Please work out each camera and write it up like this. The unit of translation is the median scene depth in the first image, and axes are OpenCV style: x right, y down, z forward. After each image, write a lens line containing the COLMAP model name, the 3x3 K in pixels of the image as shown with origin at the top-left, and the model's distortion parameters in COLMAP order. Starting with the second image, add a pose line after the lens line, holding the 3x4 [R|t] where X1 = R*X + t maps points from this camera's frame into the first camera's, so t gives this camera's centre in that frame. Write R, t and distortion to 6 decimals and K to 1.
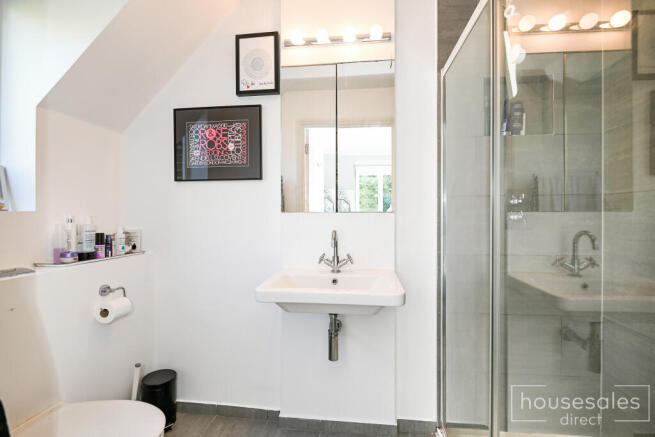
lens RADIAL K [[305.8, 0, 328.2], [0, 305.8, 219.1], [0, 0, 1]] dist [0.001501, -0.000458]
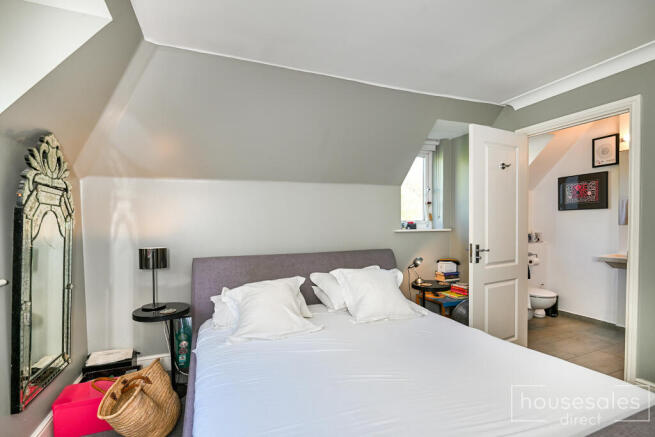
lens RADIAL K [[305.8, 0, 327.4], [0, 305.8, 225.0], [0, 0, 1]] dist [0.001501, -0.000458]
pose [[0.475561, -0.004166, -0.879673, 0.671113], [-0.008218, 0.999924, -0.009178, 0.014401], [0.879644, 0.011594, 0.475491, -1.568506]]
